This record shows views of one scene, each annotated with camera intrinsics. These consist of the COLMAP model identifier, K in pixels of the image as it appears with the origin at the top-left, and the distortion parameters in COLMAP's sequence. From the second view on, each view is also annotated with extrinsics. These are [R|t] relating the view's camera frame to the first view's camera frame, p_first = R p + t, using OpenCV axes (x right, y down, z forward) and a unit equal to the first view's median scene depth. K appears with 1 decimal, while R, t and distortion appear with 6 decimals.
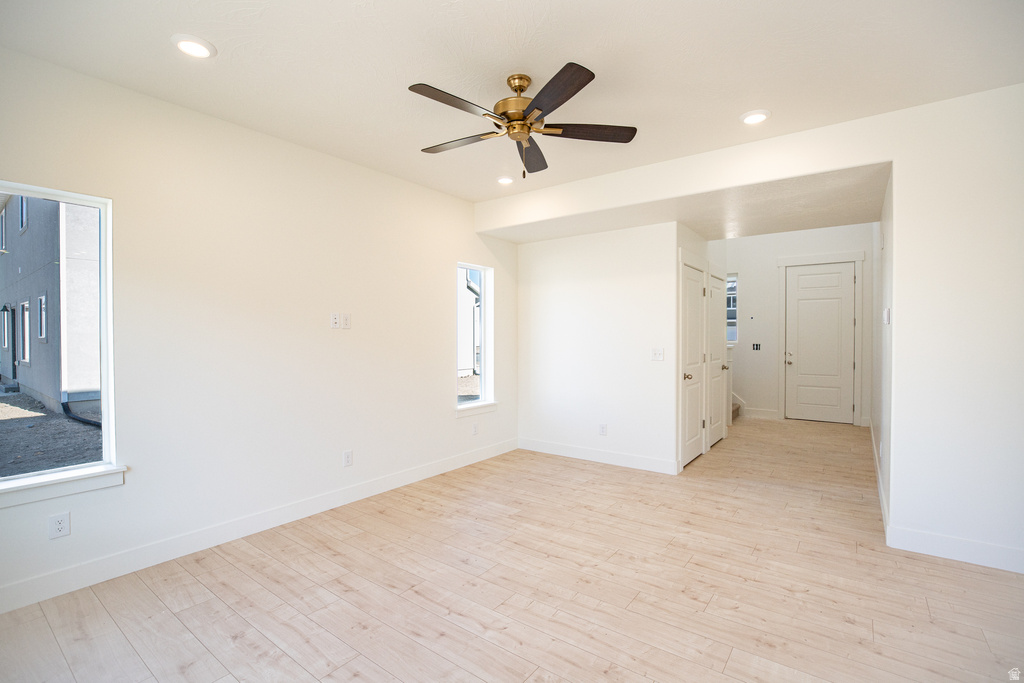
lens RADIAL K [[469.1, 0, 512.0], [0, 469.1, 341.5], [0, 0, 1]] dist [-0.027423, 0.000602]
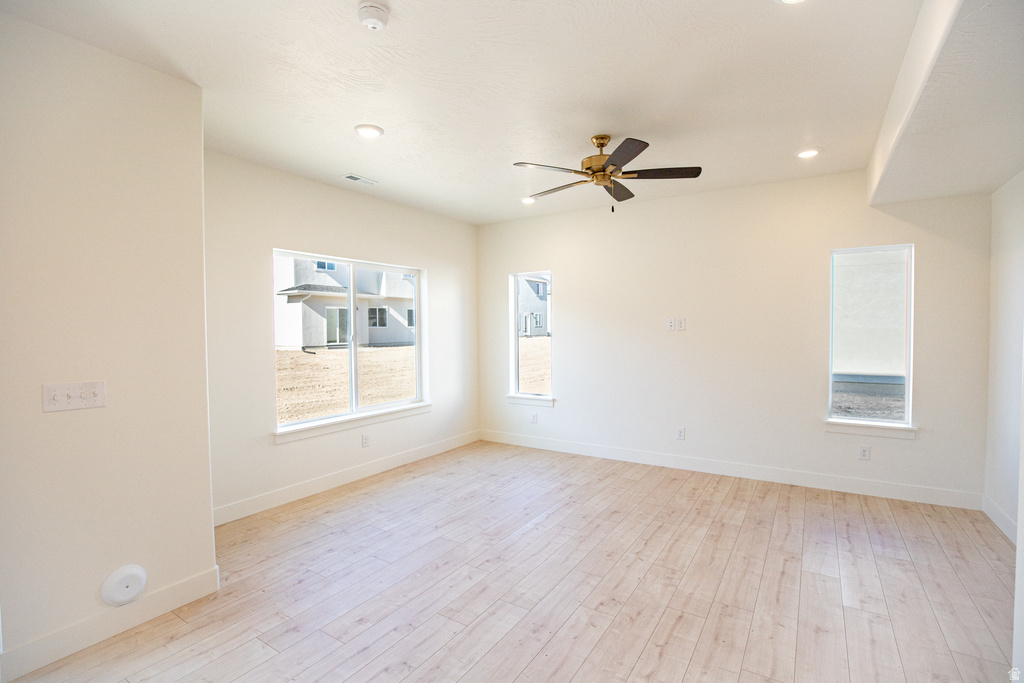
lens RADIAL K [[469.1, 0, 512.0], [0, 469.1, 341.5], [0, 0, 1]] dist [-0.027423, 0.000602]
pose [[0.066841, 0.023053, -0.997497, 0.941205], [-0.002662, 0.999734, 0.022927, -0.026538], [0.997760, 0.001123, 0.066885, 0.503646]]
